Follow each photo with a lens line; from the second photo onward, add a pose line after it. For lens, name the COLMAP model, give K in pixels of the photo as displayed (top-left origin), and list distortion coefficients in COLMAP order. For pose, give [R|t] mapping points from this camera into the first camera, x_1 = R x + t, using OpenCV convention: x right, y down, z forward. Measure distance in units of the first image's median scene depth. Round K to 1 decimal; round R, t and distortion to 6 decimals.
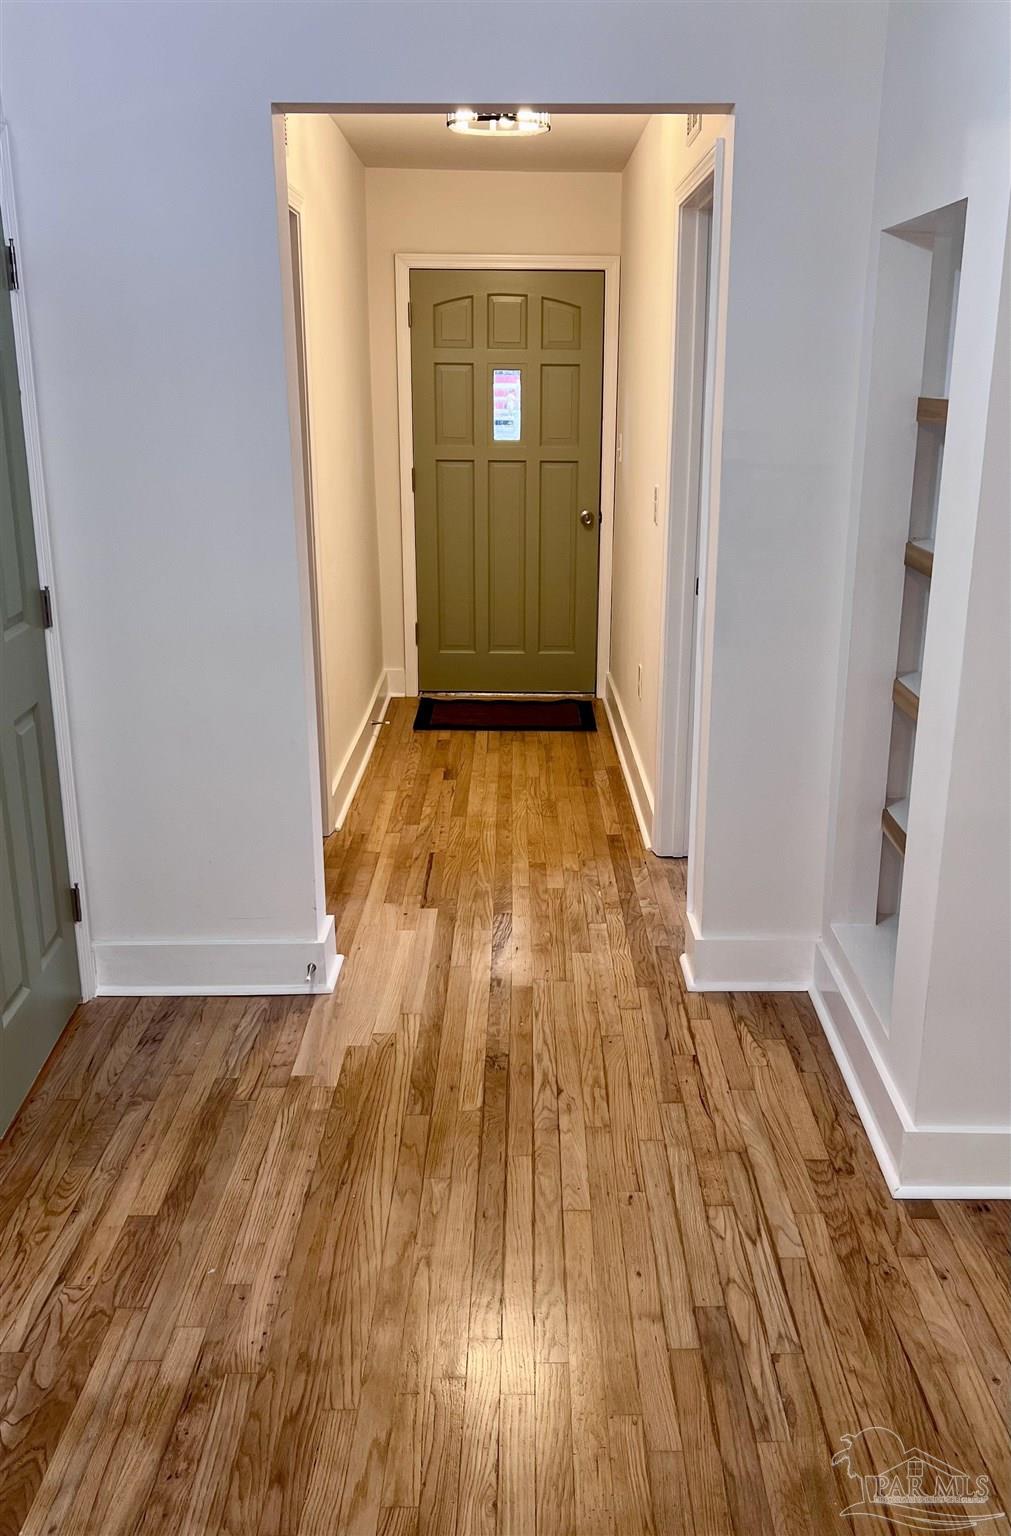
lens RADIAL K [[1398.4, 0, 510.2], [0, 1398.4, 802.6], [0, 0, 1]] dist [0.045457, 0.000000]
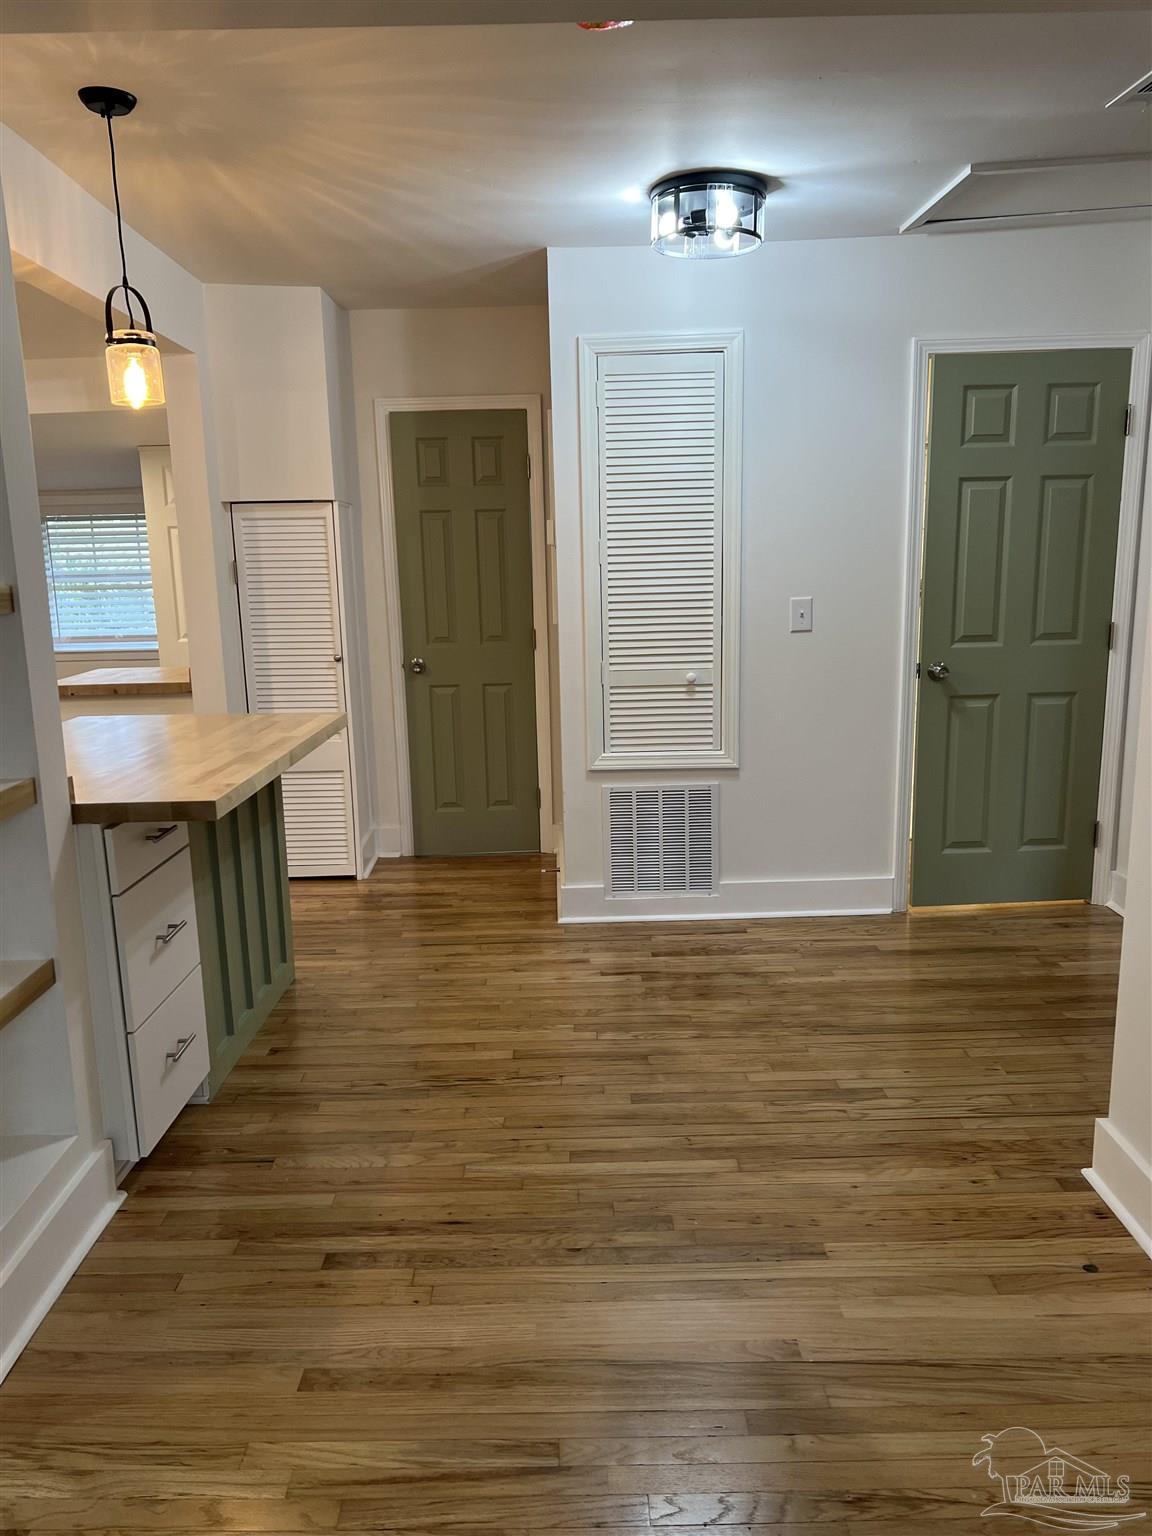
lens RADIAL K [[1136.0, 0, 583.0], [0, 1136.0, 792.8], [0, 0, 1]] dist [0.024373, -0.012934]
pose [[0.020040, 0.212080, -0.977047, 1.148108], [-0.275474, 0.940588, 0.198516, -0.082793], [0.961100, 0.265173, 0.077272, 0.481032]]
